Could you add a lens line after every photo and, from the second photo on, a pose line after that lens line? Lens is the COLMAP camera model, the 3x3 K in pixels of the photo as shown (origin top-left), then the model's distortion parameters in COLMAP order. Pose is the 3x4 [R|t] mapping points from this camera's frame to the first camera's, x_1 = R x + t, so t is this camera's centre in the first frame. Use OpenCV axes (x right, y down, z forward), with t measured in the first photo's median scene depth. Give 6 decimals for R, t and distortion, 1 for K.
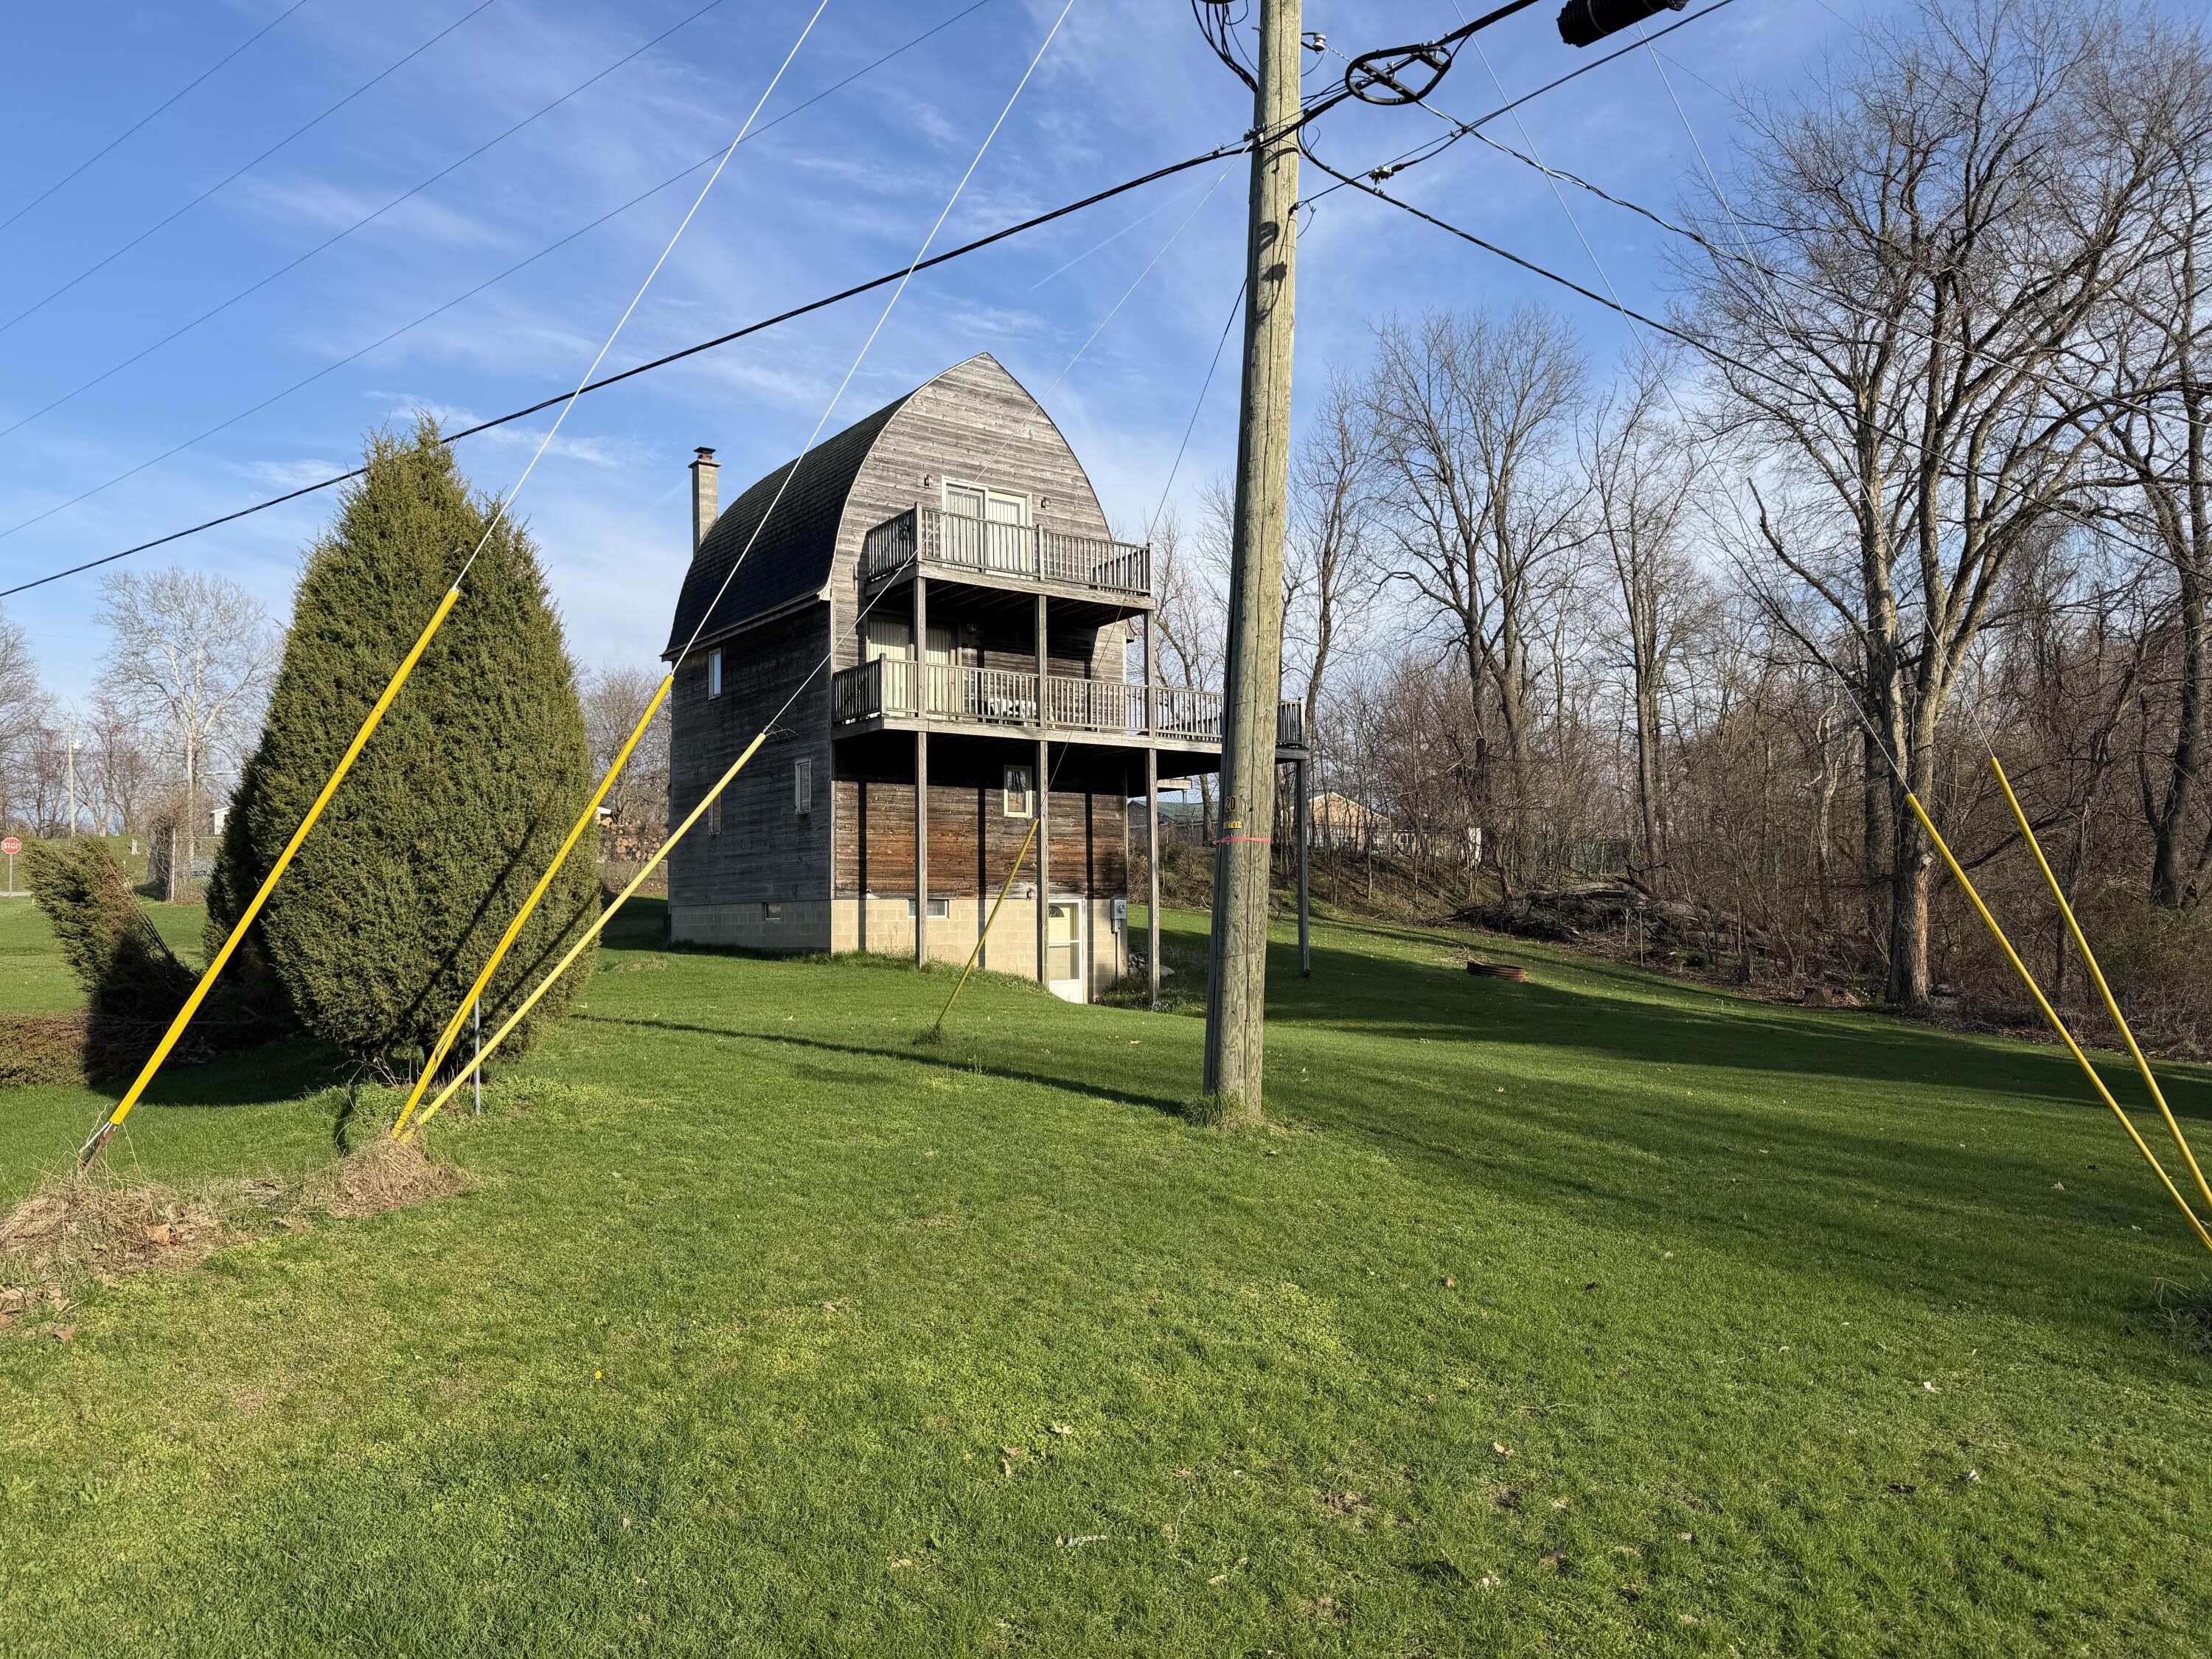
lens RADIAL K [[1570.5, 0, 1096.8], [0, 1570.5, 834.1], [0, 0, 1]] dist [0.050407, -0.008695]
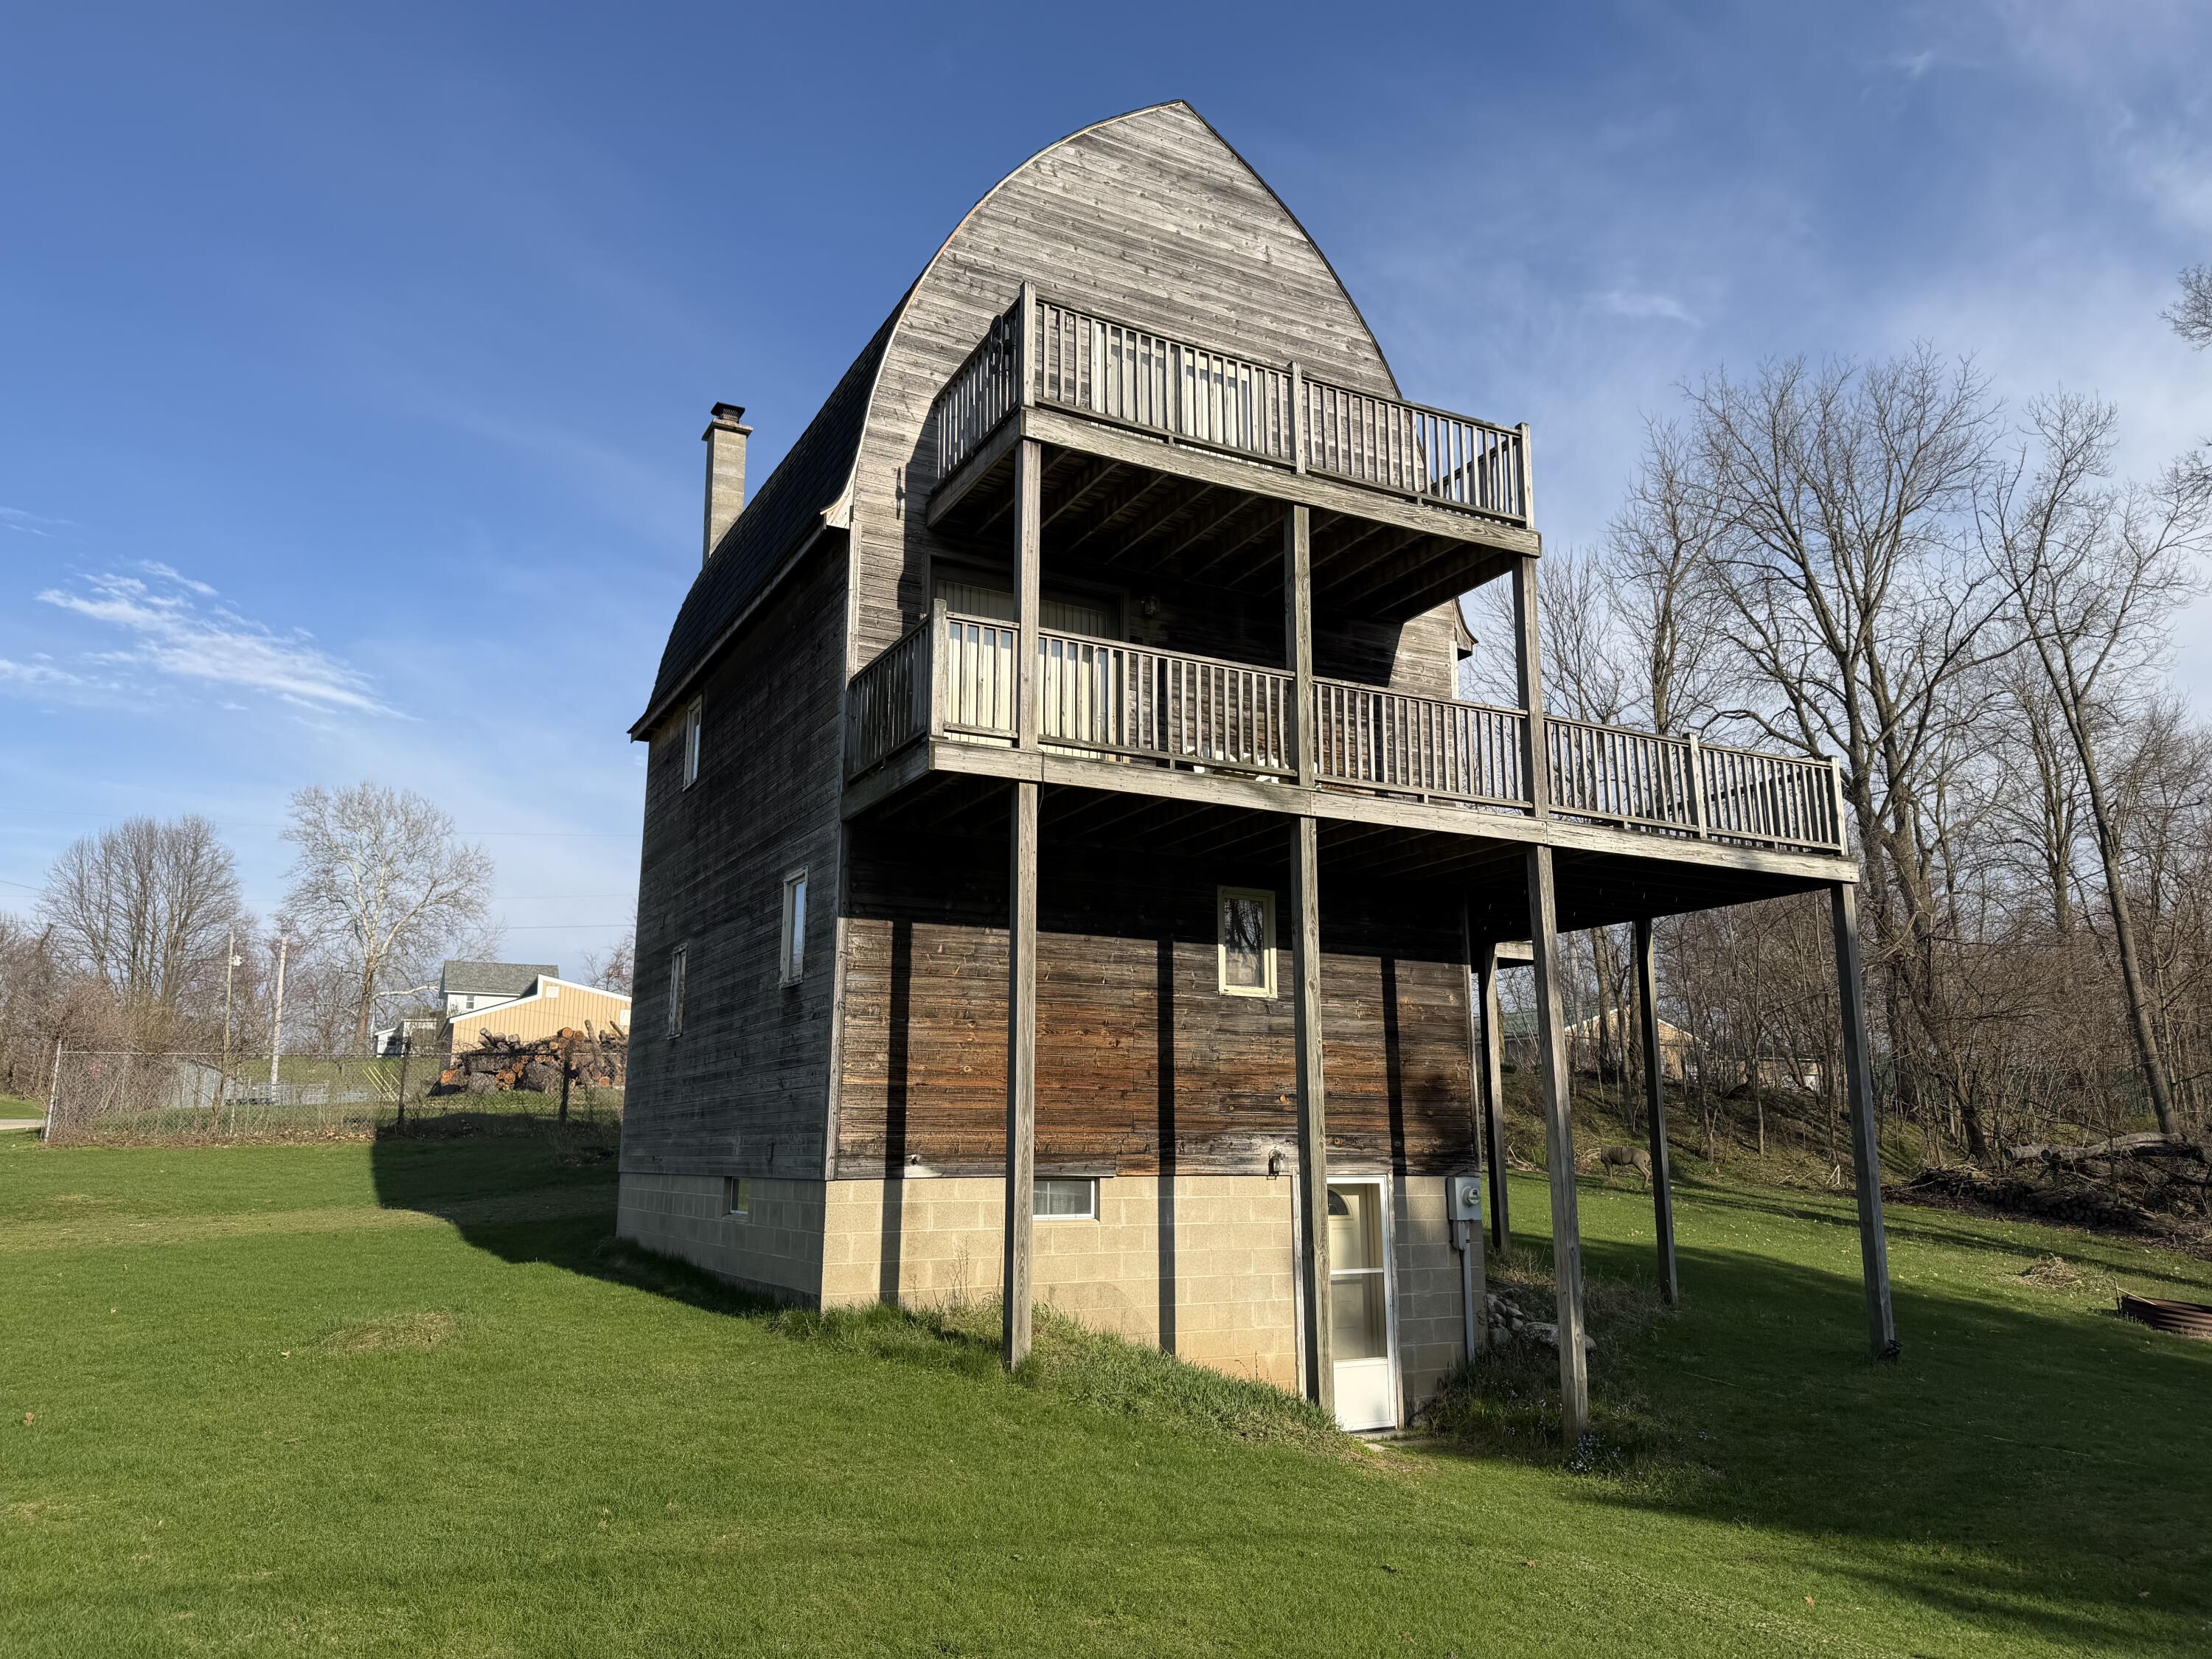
lens RADIAL K [[1570.5, 0, 1142.4], [0, 1570.5, 835.6], [0, 0, 1]] dist [0.050407, -0.008695]
pose [[0.994777, -0.010983, -0.101481, -0.034356], [-0.003533, 0.989894, -0.141767, 0.008631], [0.102013, 0.141385, 0.984685, 0.543231]]
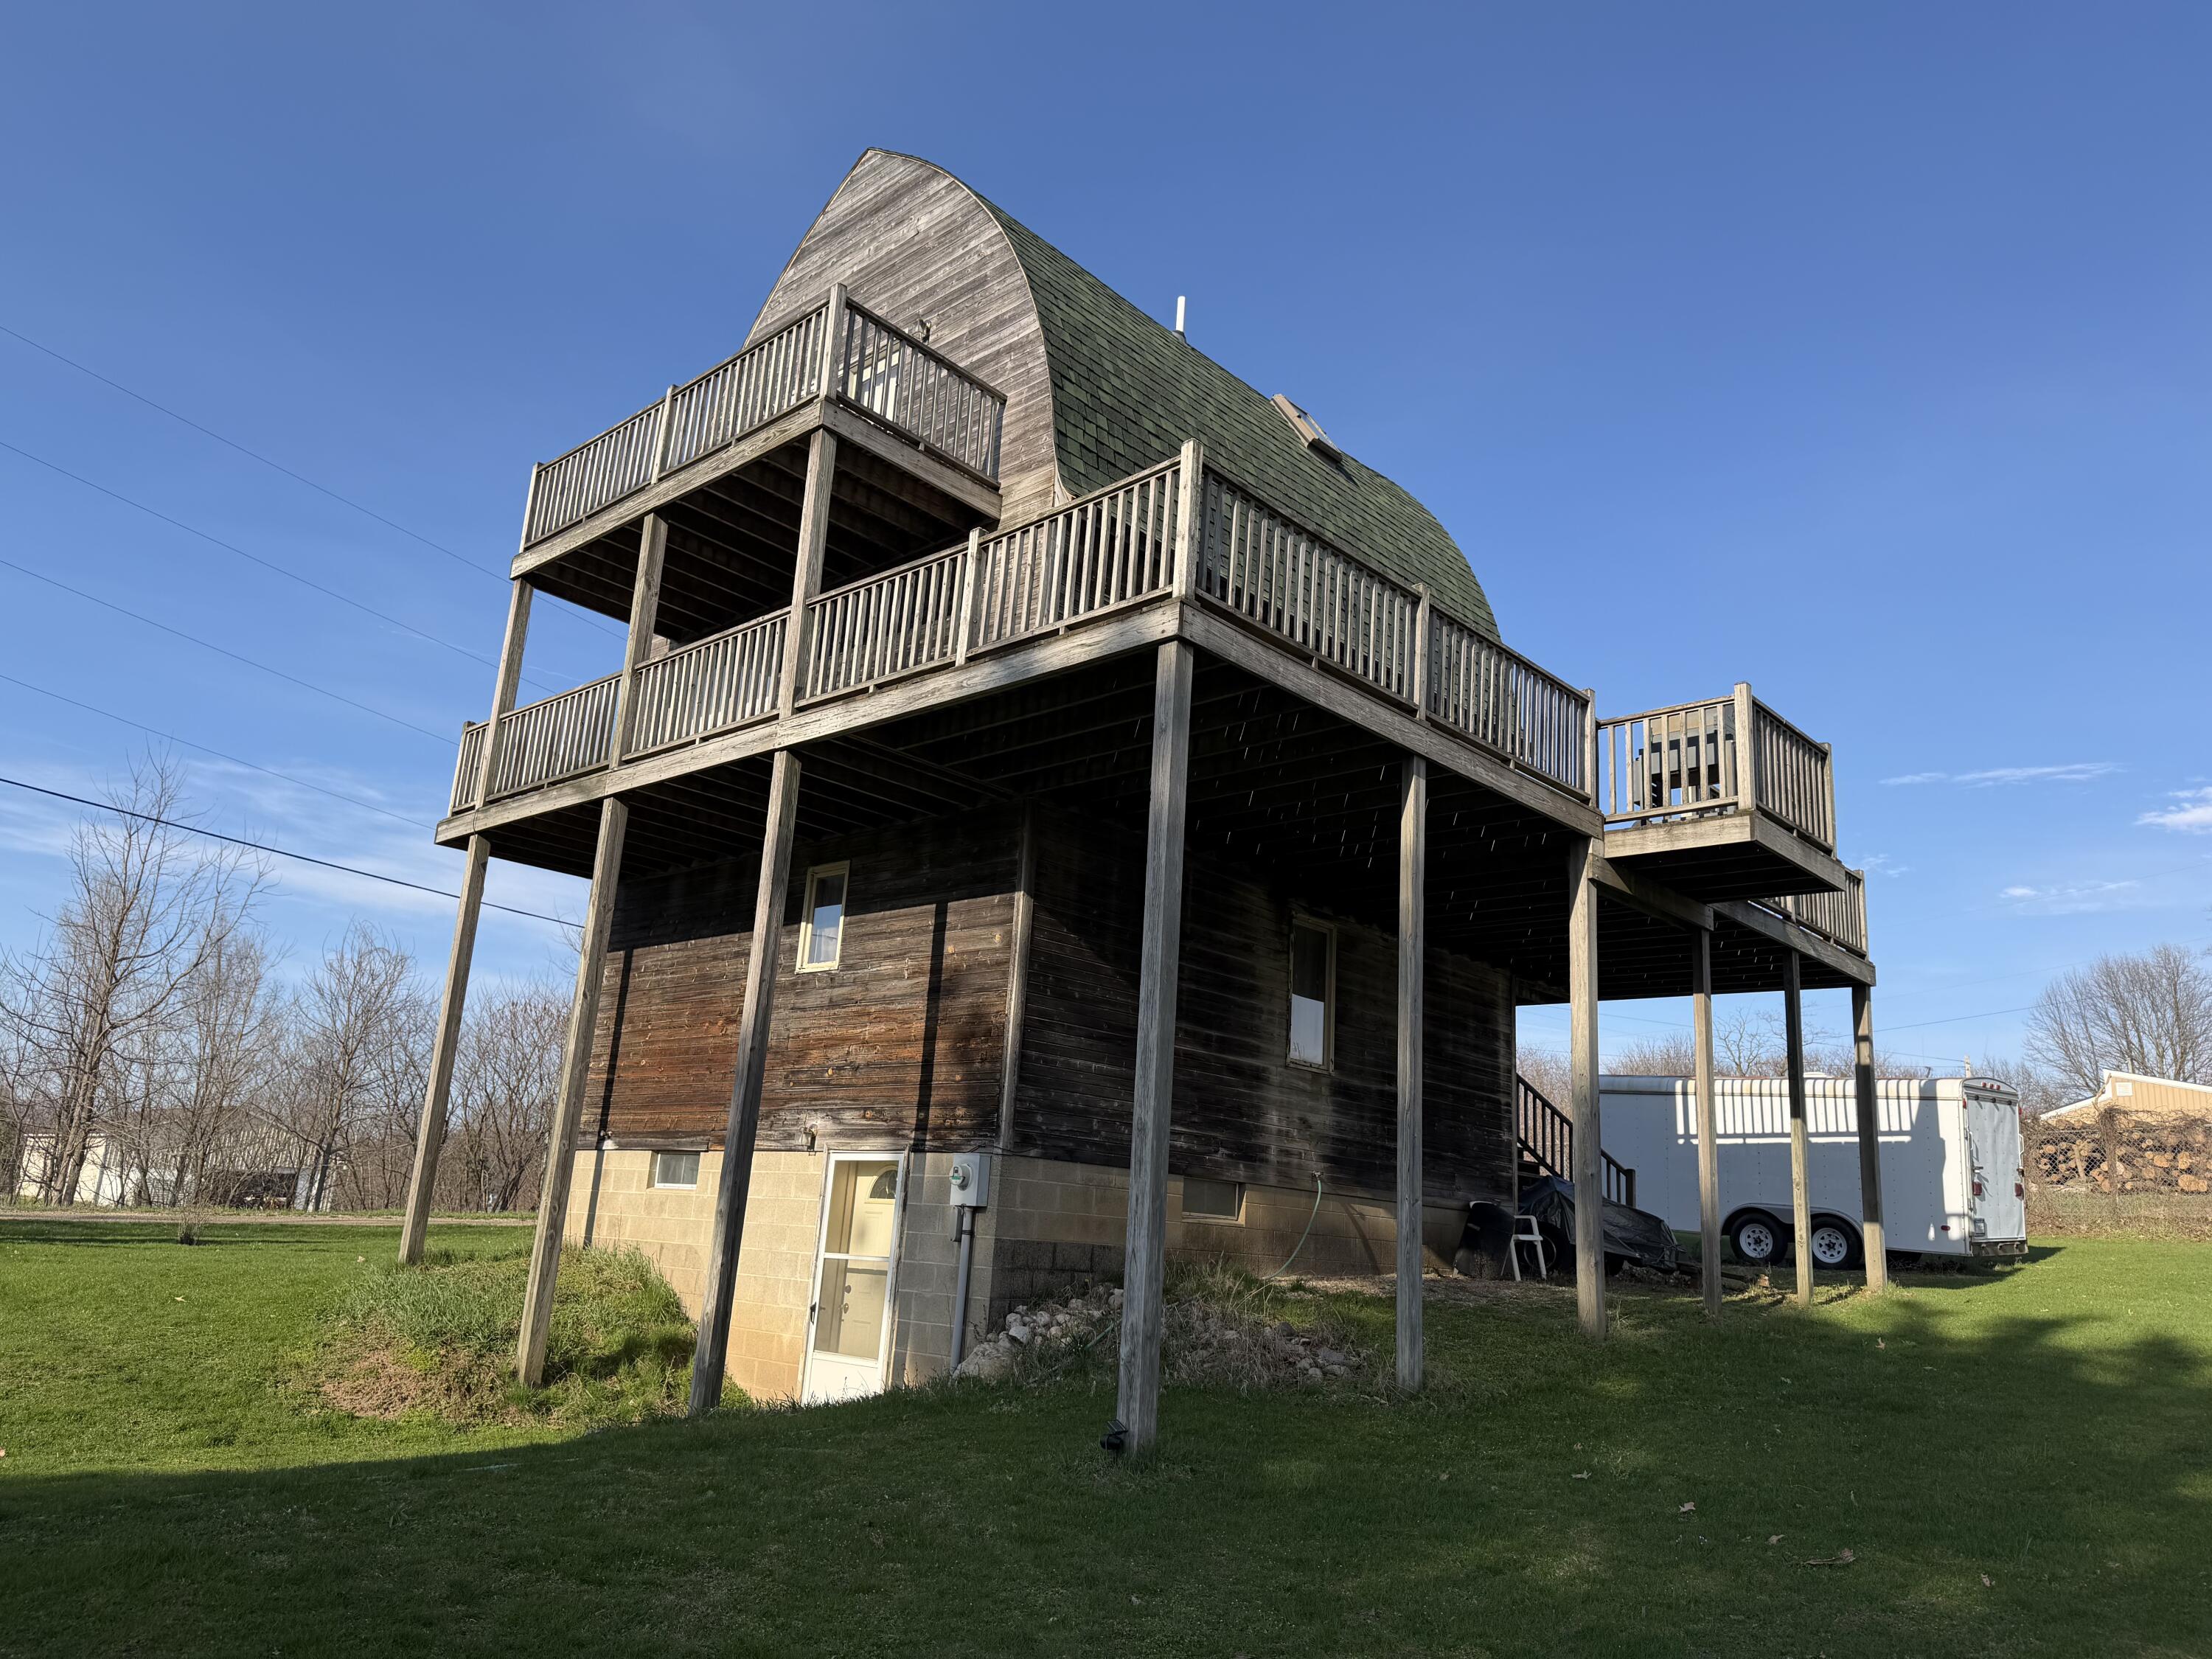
lens RADIAL K [[1570.5, 0, 1103.0], [0, 1570.5, 840.6], [0, 0, 1]] dist [0.050407, -0.008695]
pose [[0.213255, -0.221899, -0.951464, 0.432097], [-0.005733, 0.973565, -0.228338, 0.059149], [0.976980, 0.054149, 0.206346, 1.014127]]
